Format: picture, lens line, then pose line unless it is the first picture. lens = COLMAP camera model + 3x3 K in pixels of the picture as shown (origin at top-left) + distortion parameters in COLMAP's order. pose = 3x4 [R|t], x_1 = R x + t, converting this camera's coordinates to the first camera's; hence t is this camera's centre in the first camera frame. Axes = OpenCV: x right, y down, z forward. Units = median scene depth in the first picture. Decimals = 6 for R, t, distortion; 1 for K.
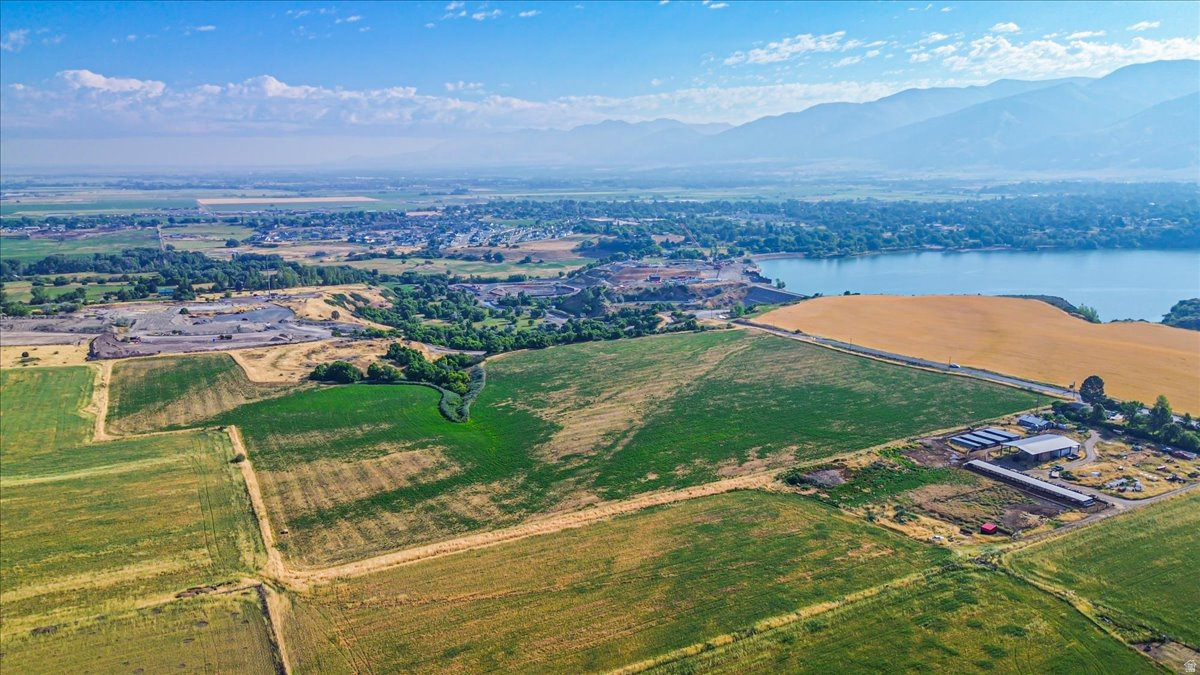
lens RADIAL K [[847.8, 0, 601.9], [0, 847.8, 341.7], [0, 0, 1]] dist [0.073676, -0.070536]
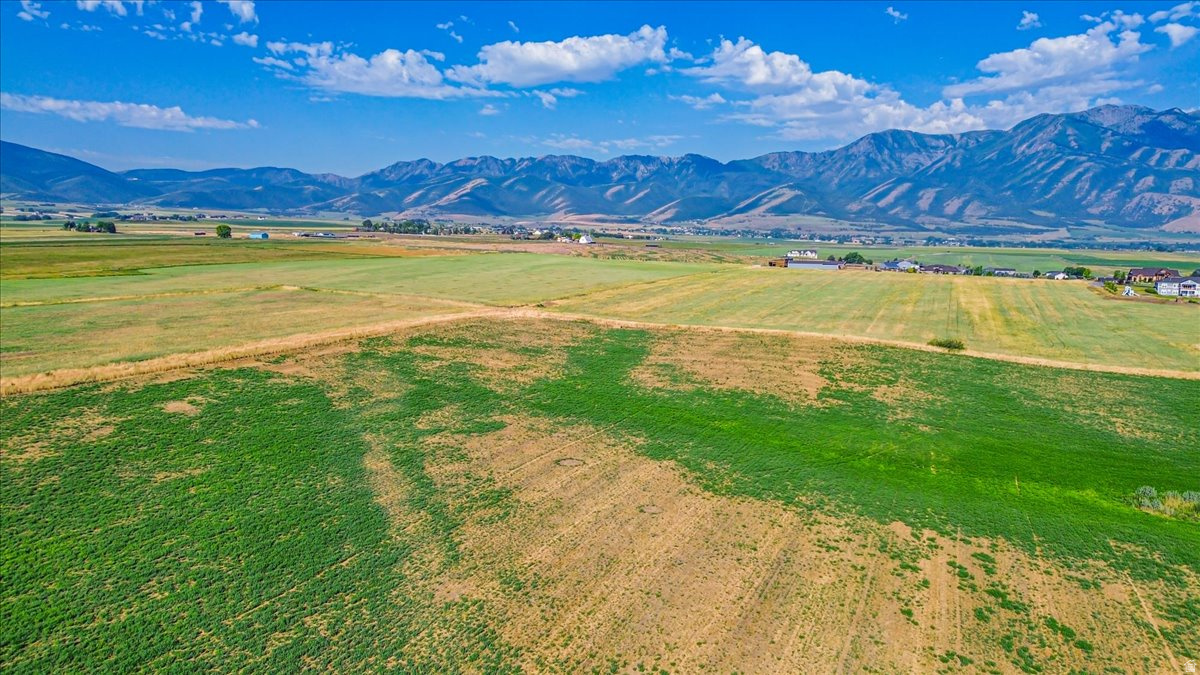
lens RADIAL K [[847.8, 0, 602.7], [0, 847.8, 339.7], [0, 0, 1]] dist [0.073676, -0.070536]
pose [[-0.764019, 0.076441, -0.640650, 0.082972], [-0.146734, 0.946350, 0.287907, -0.002842], [0.628287, 0.313971, -0.711813, 0.730789]]
